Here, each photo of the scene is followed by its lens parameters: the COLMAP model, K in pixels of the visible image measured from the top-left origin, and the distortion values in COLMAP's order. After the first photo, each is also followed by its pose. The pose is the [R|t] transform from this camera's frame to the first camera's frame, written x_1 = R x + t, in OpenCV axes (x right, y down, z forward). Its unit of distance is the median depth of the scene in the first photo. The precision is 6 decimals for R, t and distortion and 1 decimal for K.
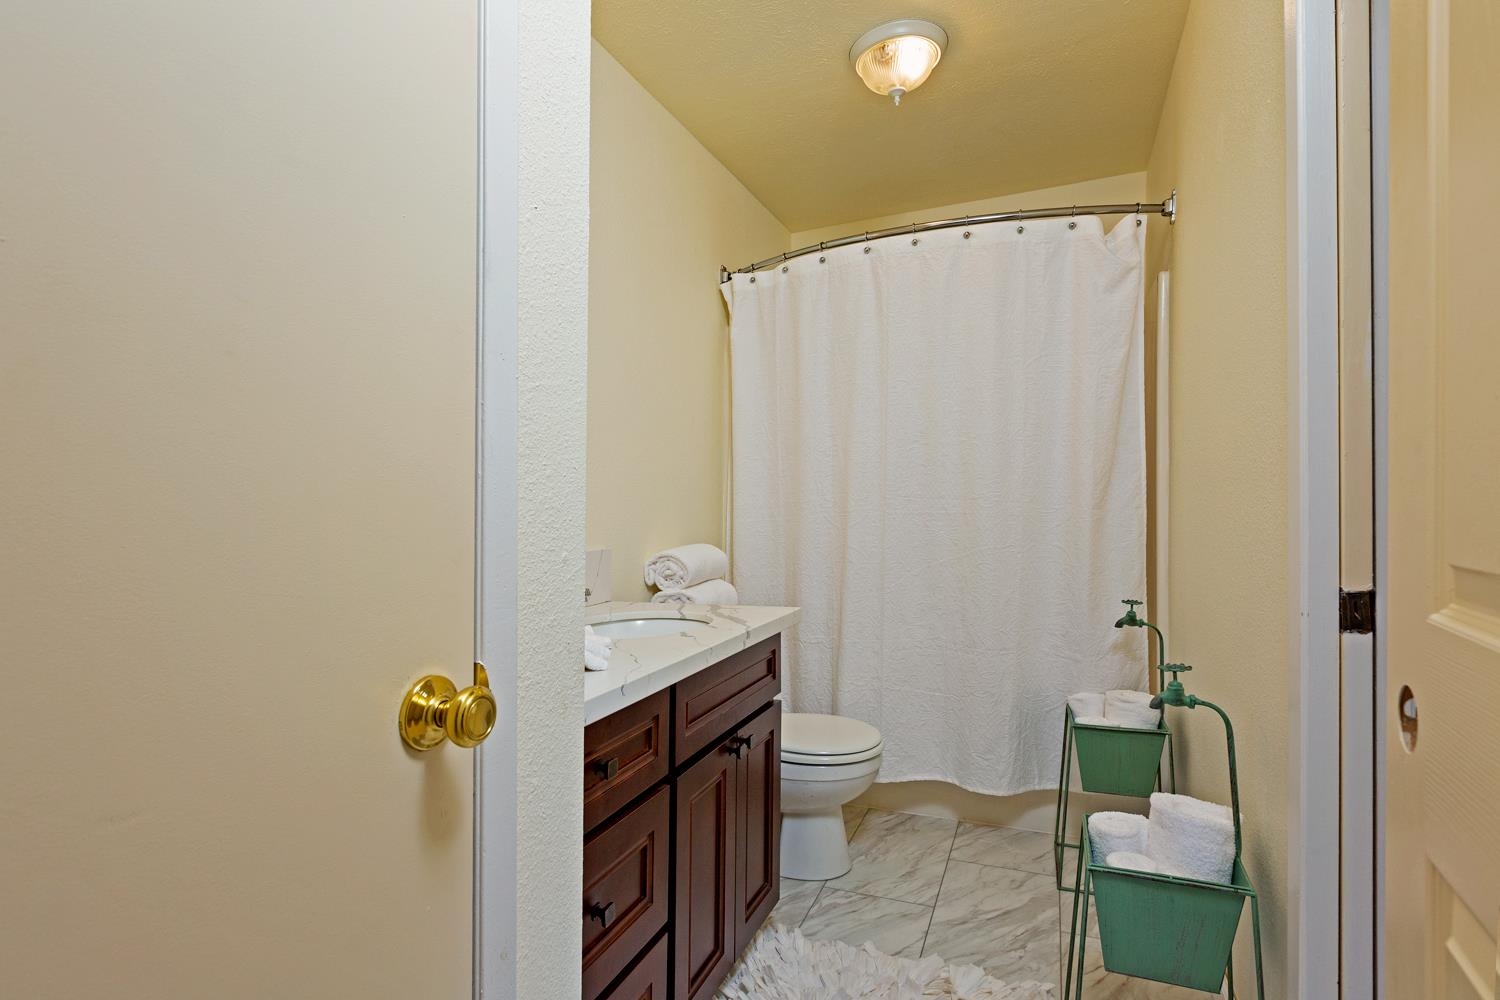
lens RADIAL K [[727.8, 0, 750.0], [0, 727.8, 500.0], [0, 0, 1]] dist [0.000085, 0.000334]
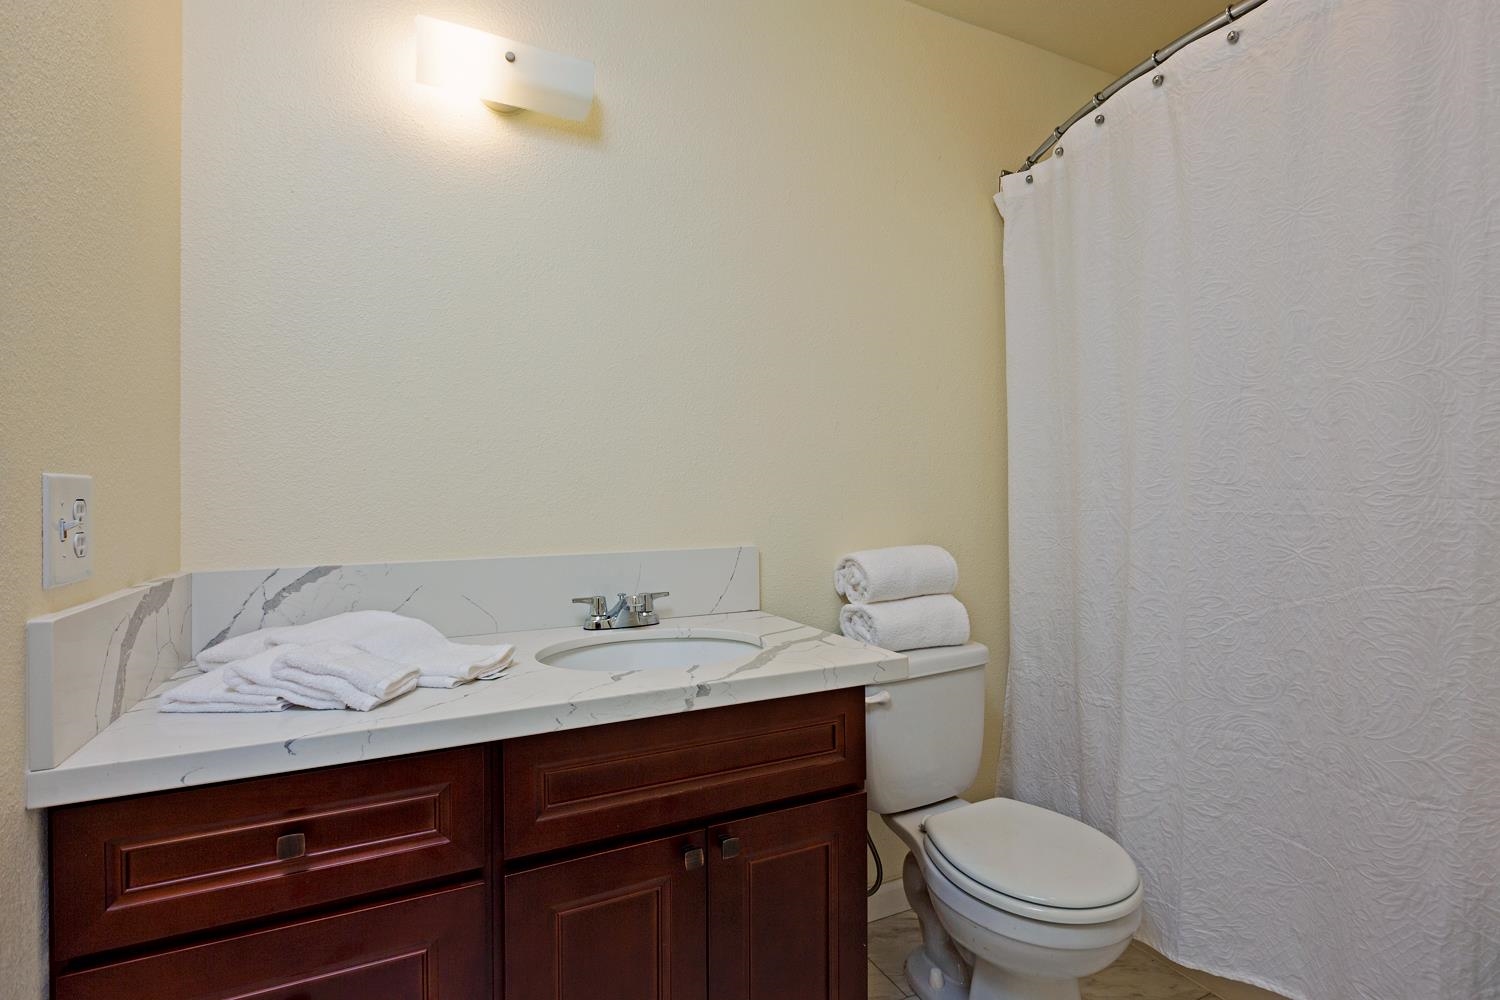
lens RADIAL K [[743.0, 0, 752.5], [0, 743.0, 477.1], [0, 0, 1]] dist [-0.001574, -0.000745]
pose [[0.771295, -0.001278, -0.636476, 0.305627], [-0.002101, 0.999987, -0.004554, -0.007108], [0.636474, 0.004849, 0.771283, 0.316046]]
